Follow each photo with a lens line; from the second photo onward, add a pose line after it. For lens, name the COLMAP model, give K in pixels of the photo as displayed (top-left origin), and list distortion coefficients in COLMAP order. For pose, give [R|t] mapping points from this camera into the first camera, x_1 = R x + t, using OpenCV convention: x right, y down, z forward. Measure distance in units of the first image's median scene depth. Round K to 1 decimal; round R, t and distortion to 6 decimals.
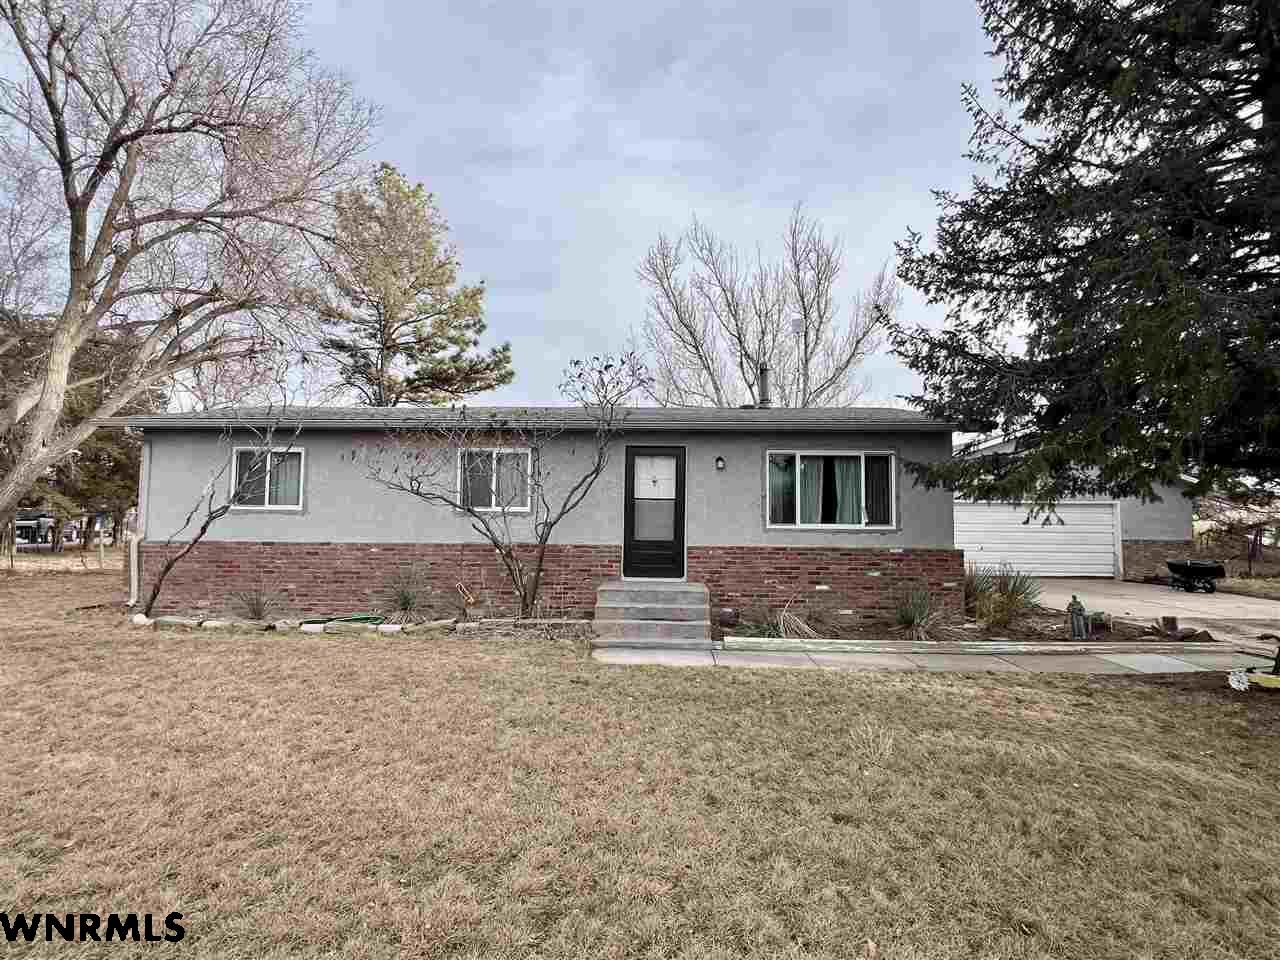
lens RADIAL K [[603.7, 0, 643.8], [0, 603.7, 463.1], [0, 0, 1]] dist [-0.002183, -0.000137]
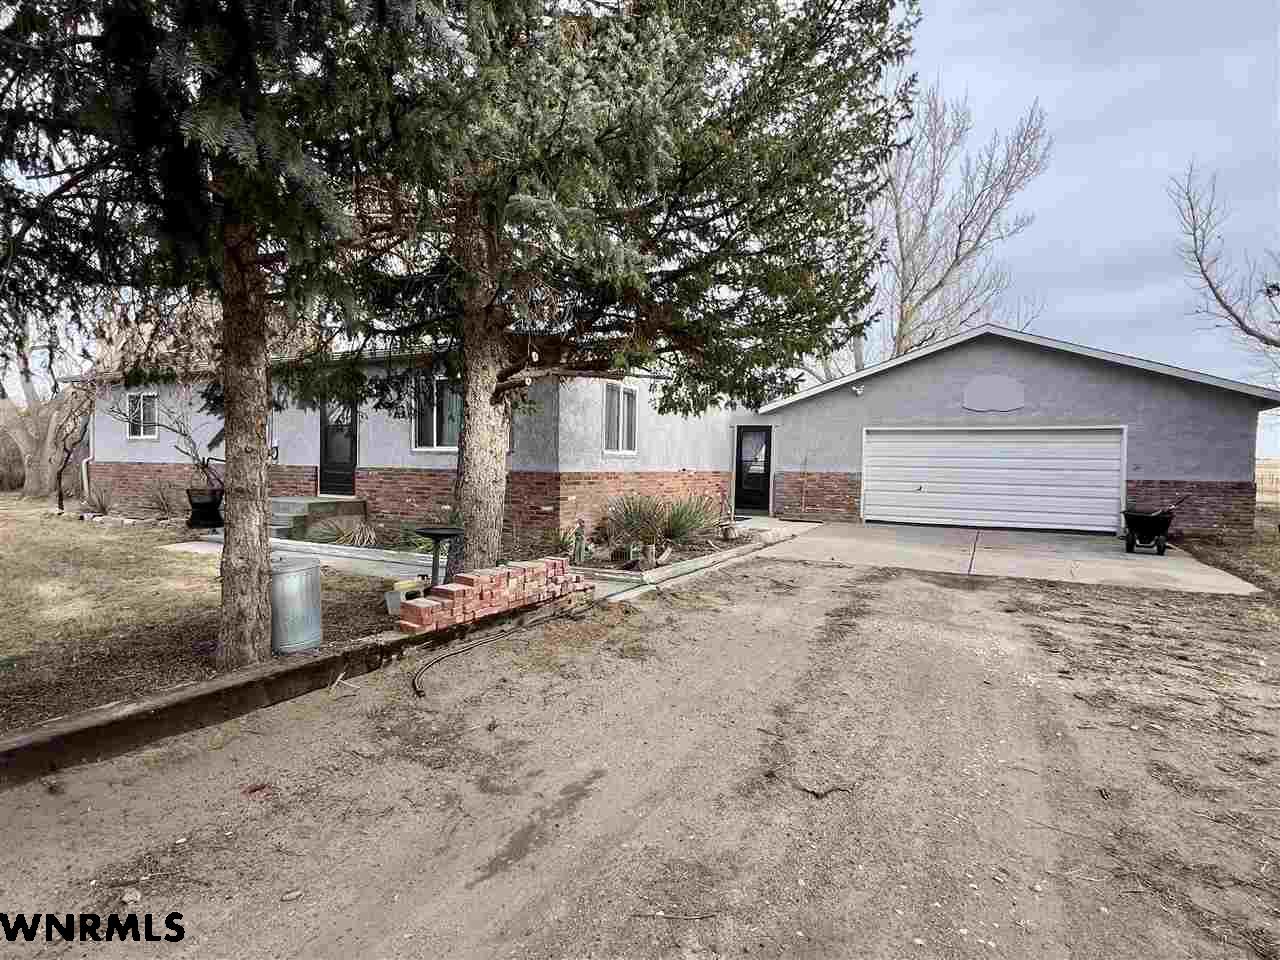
lens RADIAL K [[681.2, 0, 639.8], [0, 681.2, 487.8], [0, 0, 1]] dist [-0.004256, -0.002520]
pose [[0.903574, 0.020563, -0.427938, 0.665540], [0.031865, 0.992856, 0.114989, 0.030623], [0.427245, -0.117537, 0.896464, 0.065728]]
